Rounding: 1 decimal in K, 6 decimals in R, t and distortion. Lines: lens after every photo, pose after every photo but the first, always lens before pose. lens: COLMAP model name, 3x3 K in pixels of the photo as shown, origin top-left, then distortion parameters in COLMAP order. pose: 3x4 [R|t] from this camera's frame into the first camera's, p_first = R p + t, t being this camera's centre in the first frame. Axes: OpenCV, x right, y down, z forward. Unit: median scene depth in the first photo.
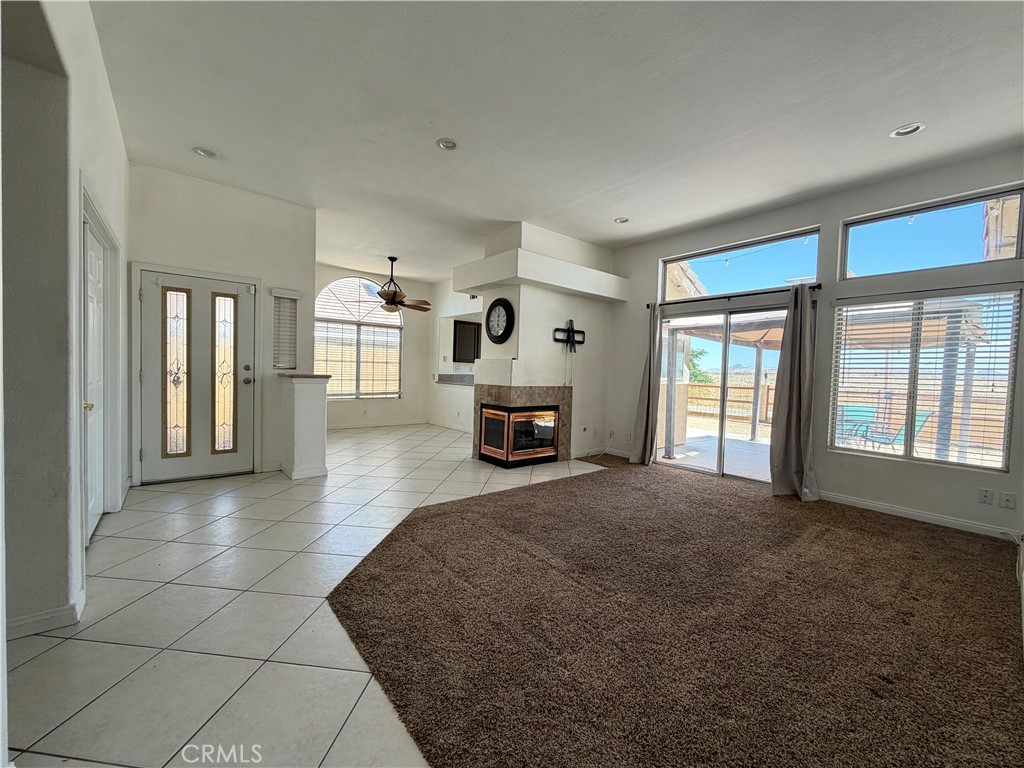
lens RADIAL K [[409.4, 0, 512.5], [0, 409.4, 384.6], [0, 0, 1]] dist [-0.000067, 0.000071]
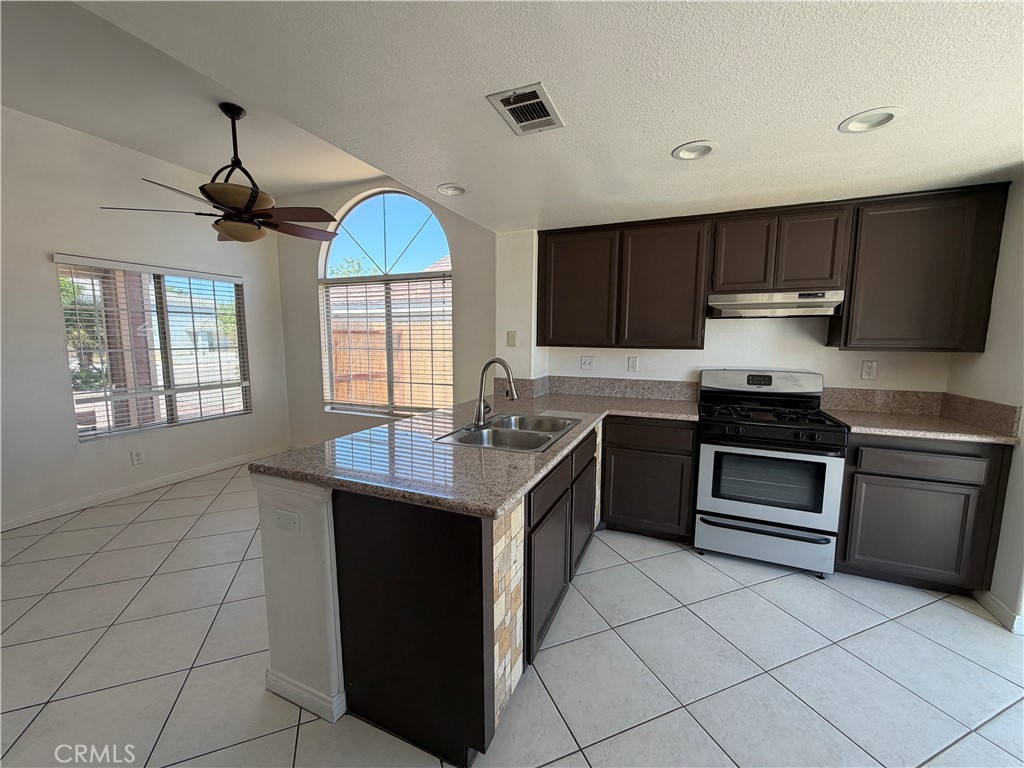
lens RADIAL K [[409.4, 0, 512.5], [0, 409.4, 384.6], [0, 0, 1]] dist [-0.000067, 0.000071]
pose [[0.458537, 0.079425, -0.885119, 0.203102], [-0.024045, 0.996742, 0.076985, -0.054047], [0.888350, -0.014018, 0.458953, 0.891541]]
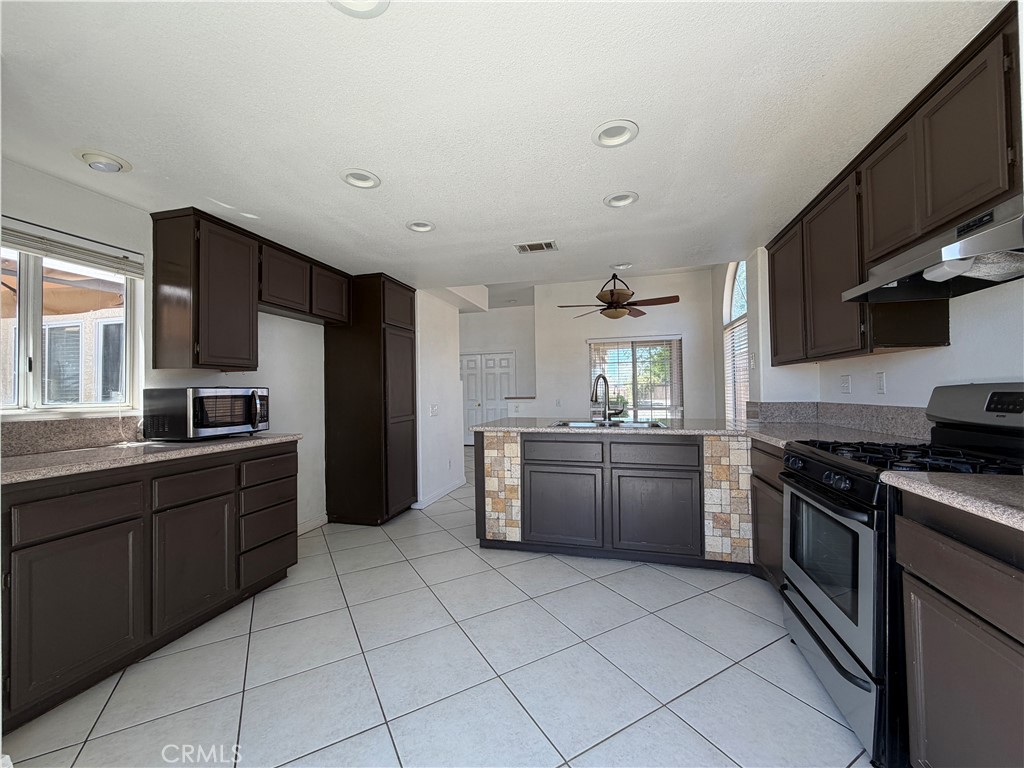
lens RADIAL K [[409.4, 0, 512.5], [0, 409.4, 384.6], [0, 0, 1]] dist [-0.000067, 0.000071]
pose [[-0.814523, -0.026304, -0.579535, 0.265175], [-0.026569, 0.999615, -0.008030, -0.034397], [0.579523, 0.008857, -0.814908, 1.301486]]
